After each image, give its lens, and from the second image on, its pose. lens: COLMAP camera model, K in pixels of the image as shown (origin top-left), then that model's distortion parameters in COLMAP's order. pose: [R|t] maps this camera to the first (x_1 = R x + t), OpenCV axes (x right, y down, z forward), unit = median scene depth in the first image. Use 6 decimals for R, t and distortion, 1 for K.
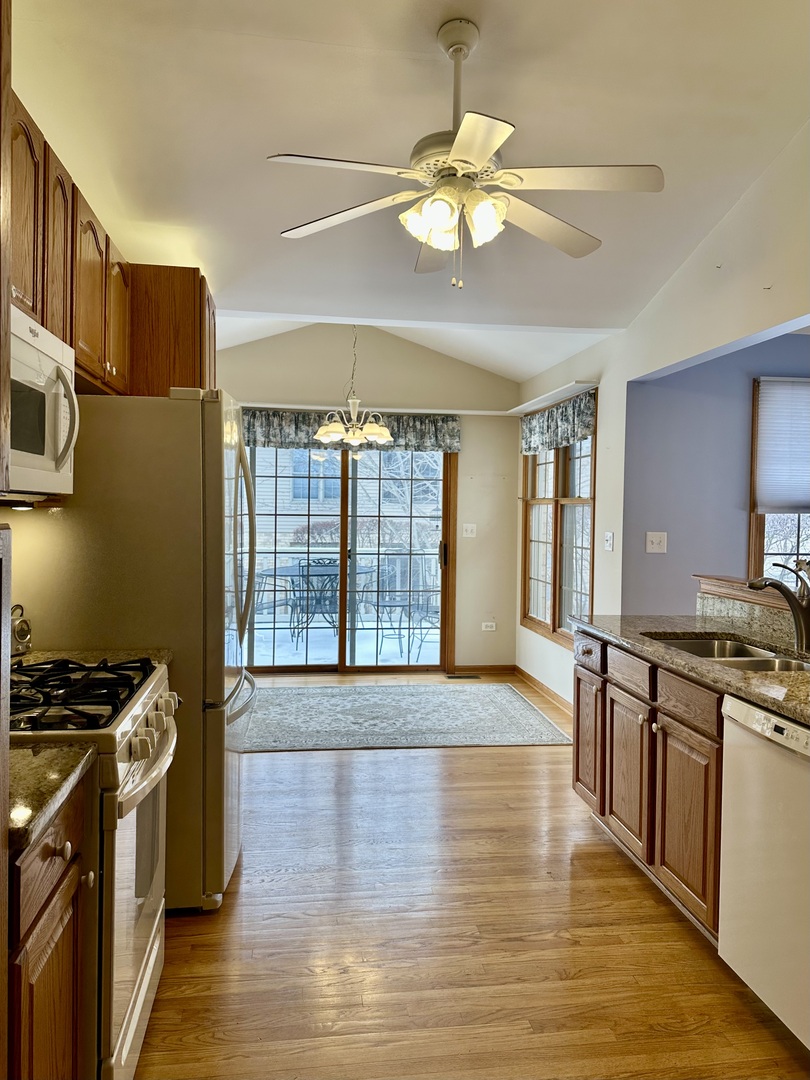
lens RADIAL K [[760.1, 0, 405.4], [0, 760.1, 537.1], [0, 0, 1]] dist [0.047742, -0.044217]
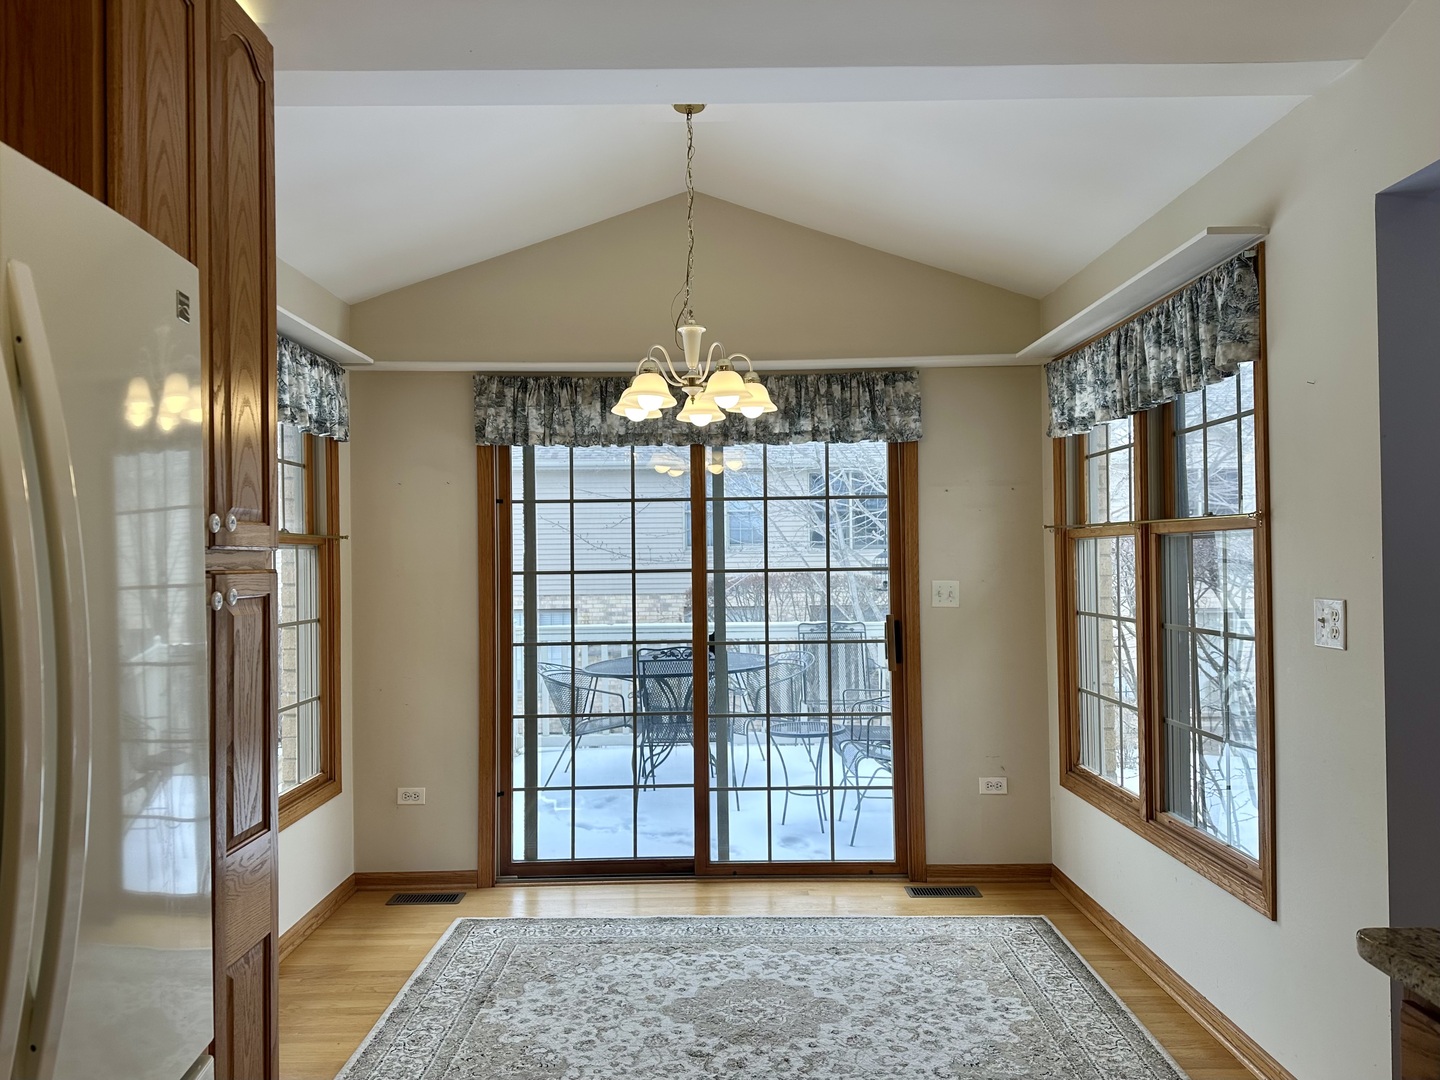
lens RADIAL K [[1013.5, 0, 693.4], [0, 1013.5, 537.4], [0, 0, 1]] dist [0.047742, -0.044217]
pose [[0.988314, -0.028485, -0.149746, 0.021122], [0.019670, 0.998003, -0.060019, -0.009415], [0.151157, 0.056372, 0.986901, 0.316706]]
